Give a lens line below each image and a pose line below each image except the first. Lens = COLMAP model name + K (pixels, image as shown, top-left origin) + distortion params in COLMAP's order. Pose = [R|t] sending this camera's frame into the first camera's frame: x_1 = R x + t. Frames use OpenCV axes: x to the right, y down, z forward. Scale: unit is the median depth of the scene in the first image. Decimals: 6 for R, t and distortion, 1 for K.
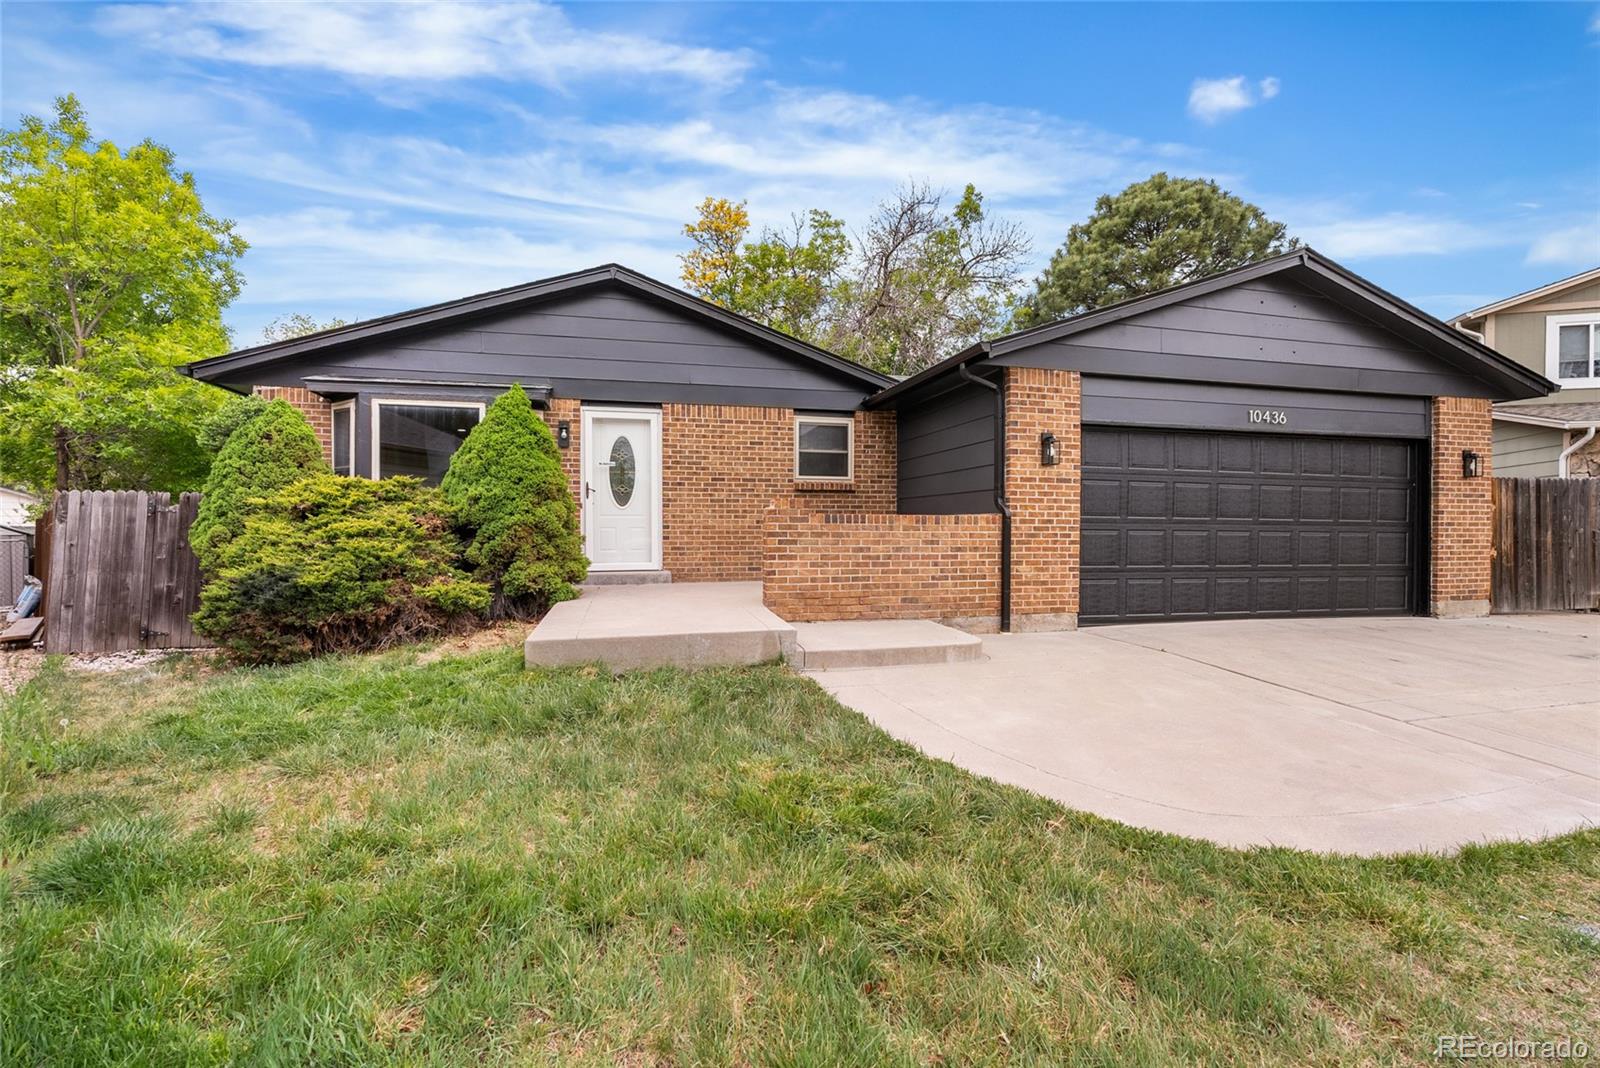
lens RADIAL K [[708.4, 0, 799.9], [0, 708.4, 537.0], [0, 0, 1]] dist [-0.011842, 0.002125]
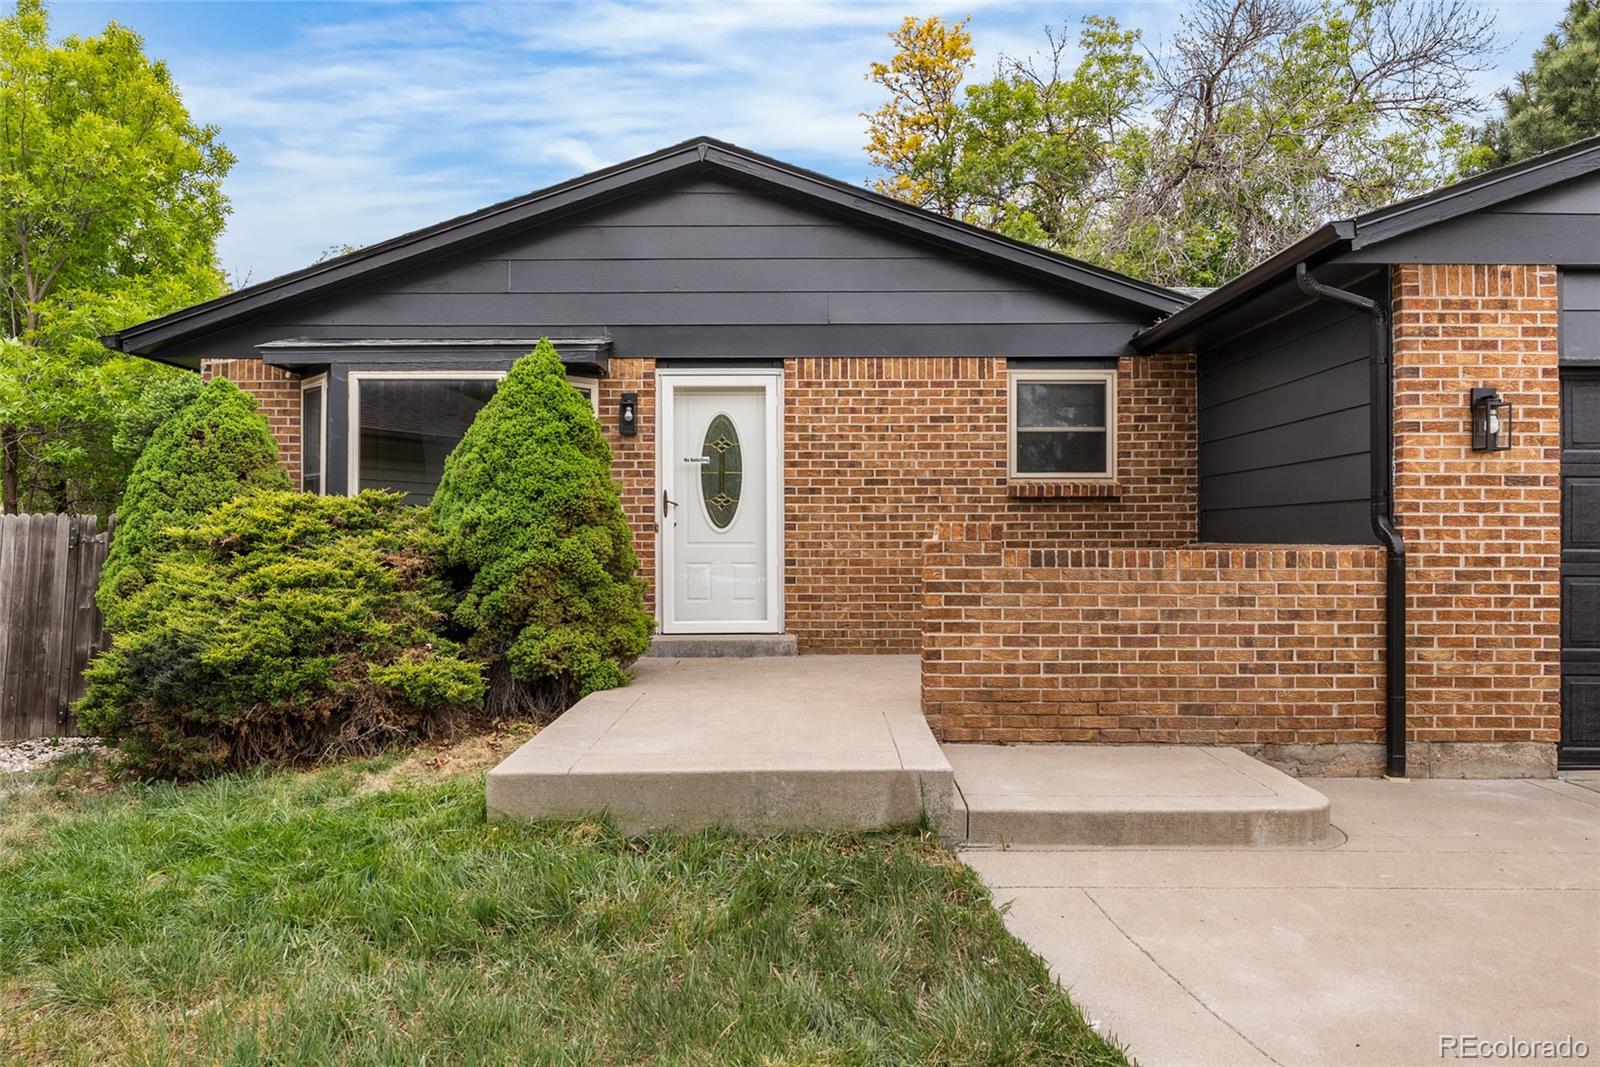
lens RADIAL K [[1122.8, 0, 795.0], [0, 1122.8, 530.0], [0, 0, 1]] dist [-0.006715, 0.007492]
pose [[0.967844, -0.004581, -0.251508, 0.067239], [-0.000717, 0.999780, -0.020968, -0.025690], [0.251548, 0.020474, 0.967628, 0.087452]]
